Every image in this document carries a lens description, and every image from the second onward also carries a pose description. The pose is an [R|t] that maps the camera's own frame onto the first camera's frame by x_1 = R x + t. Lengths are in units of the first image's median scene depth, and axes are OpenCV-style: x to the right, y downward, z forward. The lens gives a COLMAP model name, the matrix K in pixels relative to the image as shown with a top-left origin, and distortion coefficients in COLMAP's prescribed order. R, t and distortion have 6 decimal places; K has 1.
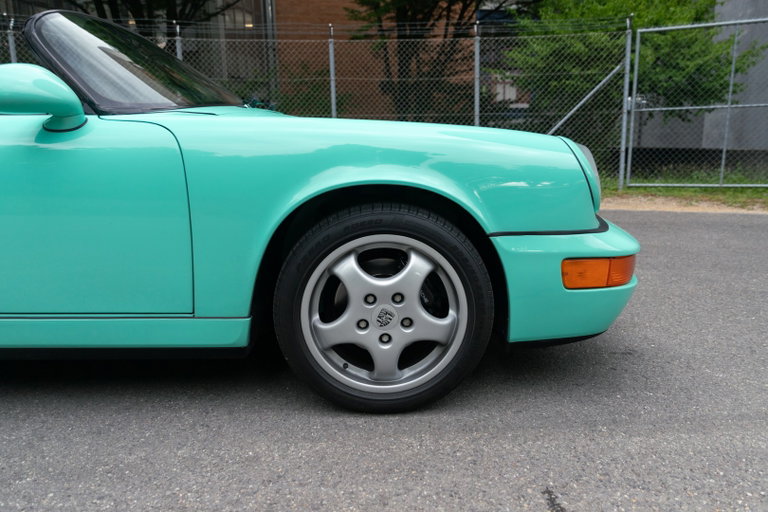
lens RADIAL K [[537.4, 0, 384.0], [0, 537.4, 256.0], [0, 0, 1]] dist [0.006439, -0.006284]
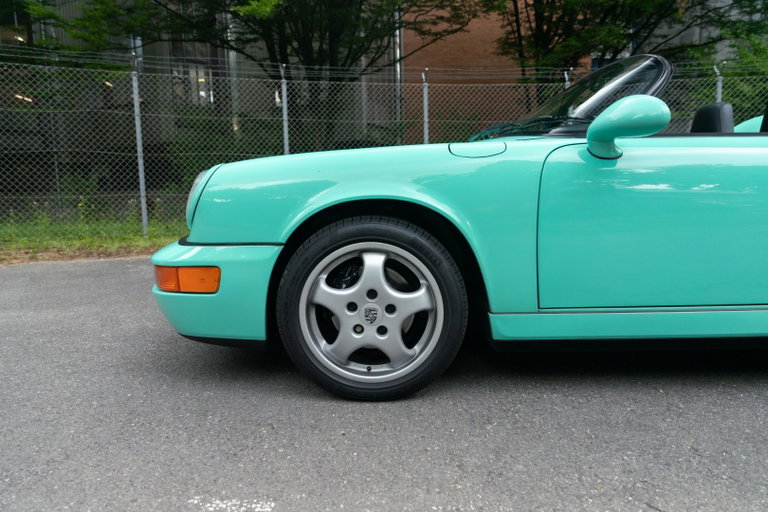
lens RADIAL K [[515.5, 0, 384.0], [0, 515.5, 256.0], [0, 0, 1]] dist [-0.000471, -0.002066]
pose [[0.995506, 0.009806, -0.094186, -0.361297], [-0.016842, 0.997100, -0.074210, 0.009566], [0.093186, 0.075462, 0.992785, 0.008677]]
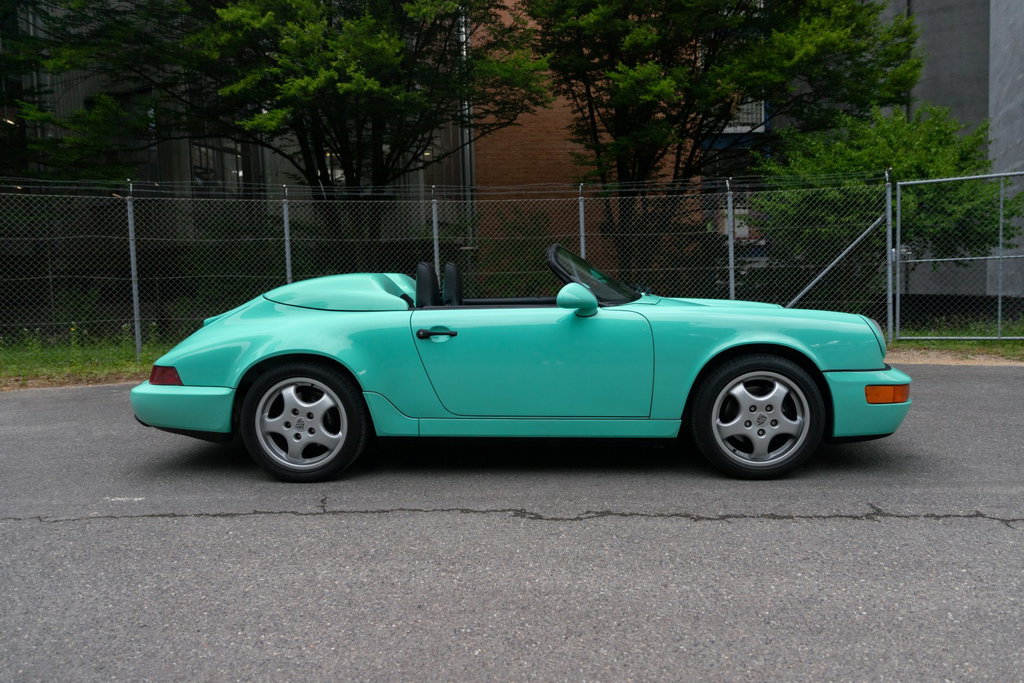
lens RADIAL K [[701.1, 0, 512.0], [0, 701.1, 341.5], [0, 0, 1]] dist [-0.000145, -0.001599]
pose [[0.996921, -0.008286, -0.077968, -0.130727], [-0.001667, 0.991936, -0.126731, 0.032116], [0.078389, 0.126470, 0.988868, -0.279396]]
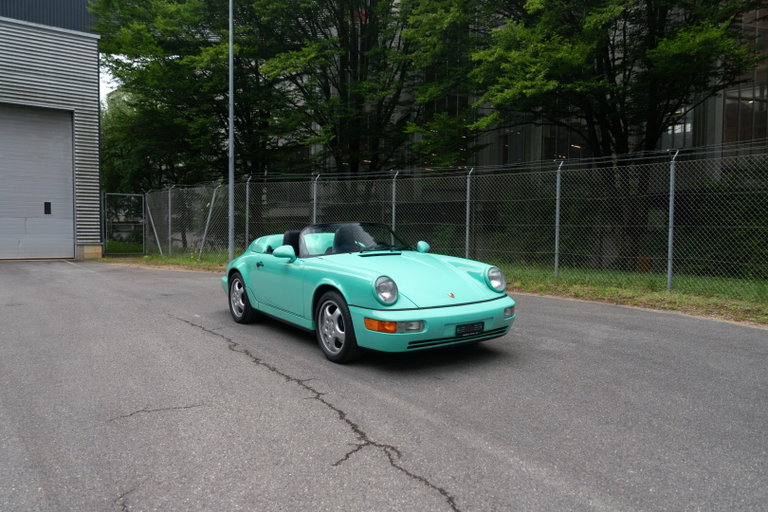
lens RADIAL K [[583.9, 0, 384.0], [0, 583.9, 256.0], [0, 0, 1]] dist [0.000533, -0.001004]
pose [[0.525885, 0.054988, -0.848777, 0.628220], [-0.178568, 0.982806, -0.046966, -0.039035], [0.831600, 0.176263, 0.526662, -0.122072]]
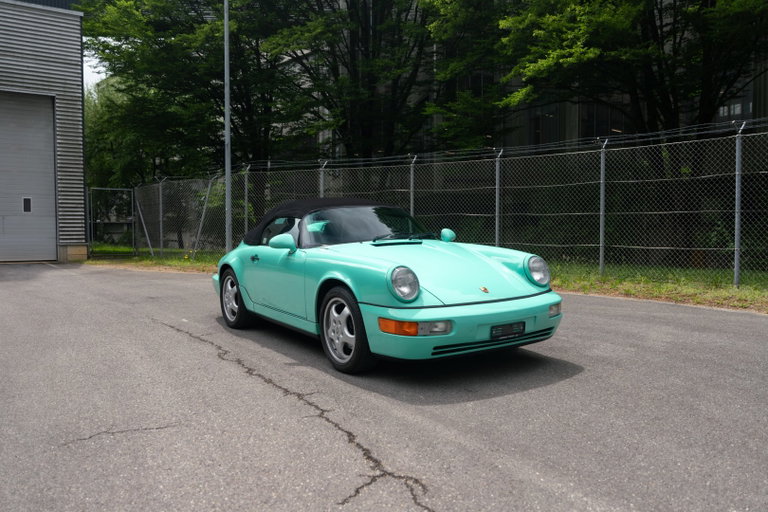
lens RADIAL K [[642.6, 0, 384.4], [0, 642.6, 257.2], [0, 0, 1]] dist [-0.021225, 0.015125]
pose [[0.503852, 0.047391, -0.862489, 0.572380], [-0.168541, 0.984696, -0.044353, -0.026970], [0.847188, 0.167712, 0.504128, -0.084746]]
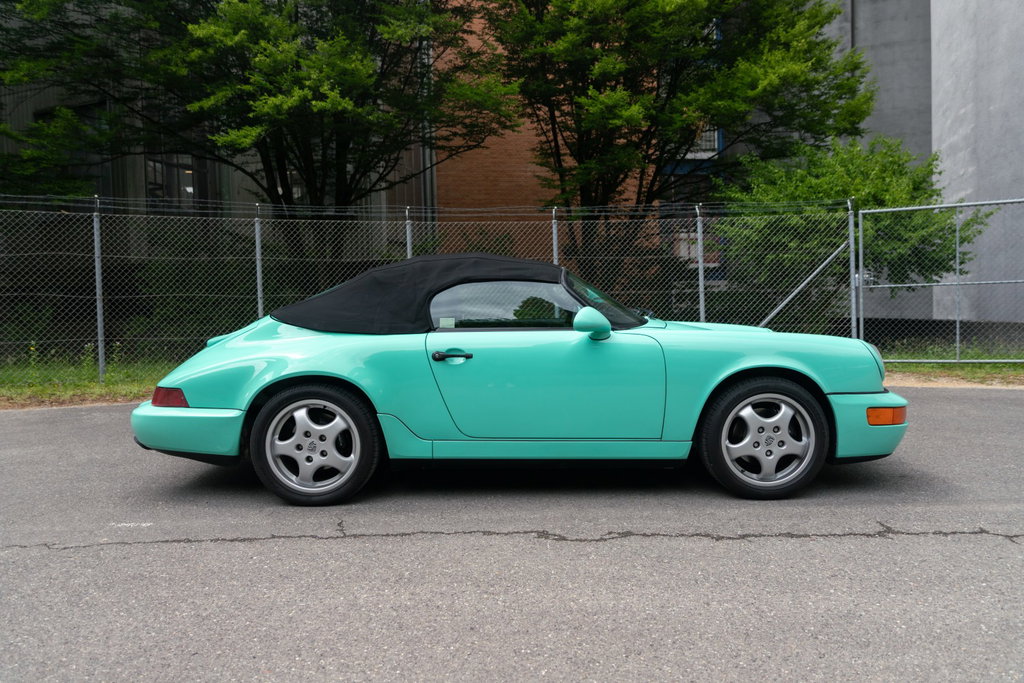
lens RADIAL K [[707.1, 0, 502.9], [0, 707.1, 337.2], [0, 0, 1]] dist [0.004040, -0.007964]
pose [[0.999780, -0.005899, -0.020104, -0.174713], [0.002559, 0.986744, -0.162265, 0.032547], [0.020794, 0.162178, 0.986542, -0.291251]]
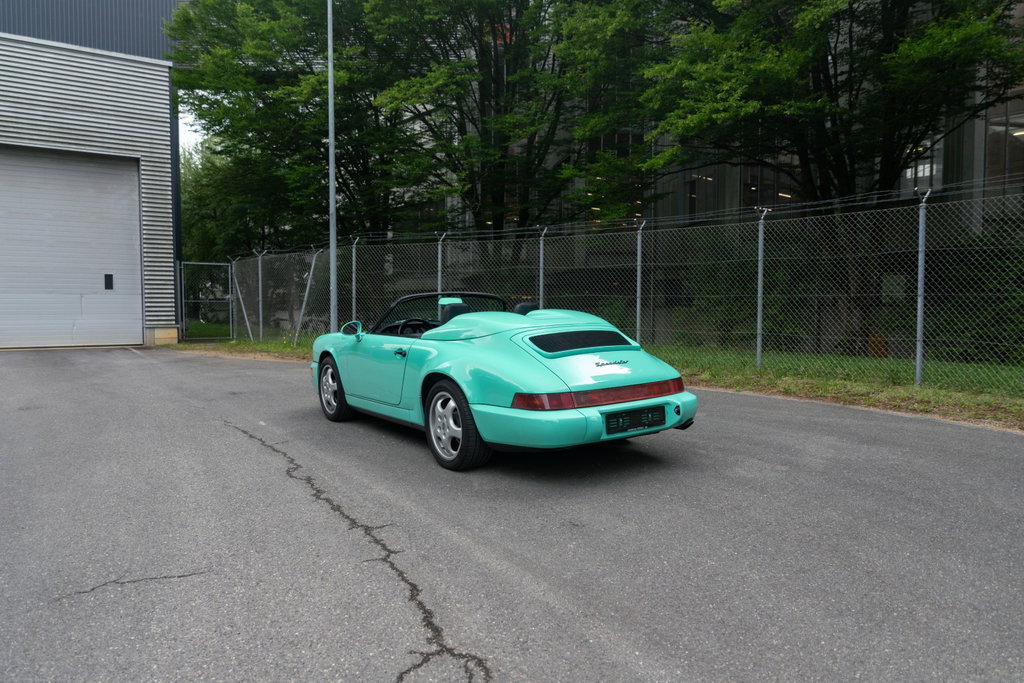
lens RADIAL K [[716.5, 0, 512.0], [0, 716.5, 341.5], [0, 0, 1]] dist [0.006439, -0.006284]
pose [[0.485440, 0.055257, -0.872522, 0.548867], [-0.172401, 0.984455, -0.033572, -0.053750], [0.857103, 0.166721, 0.487420, -0.028660]]
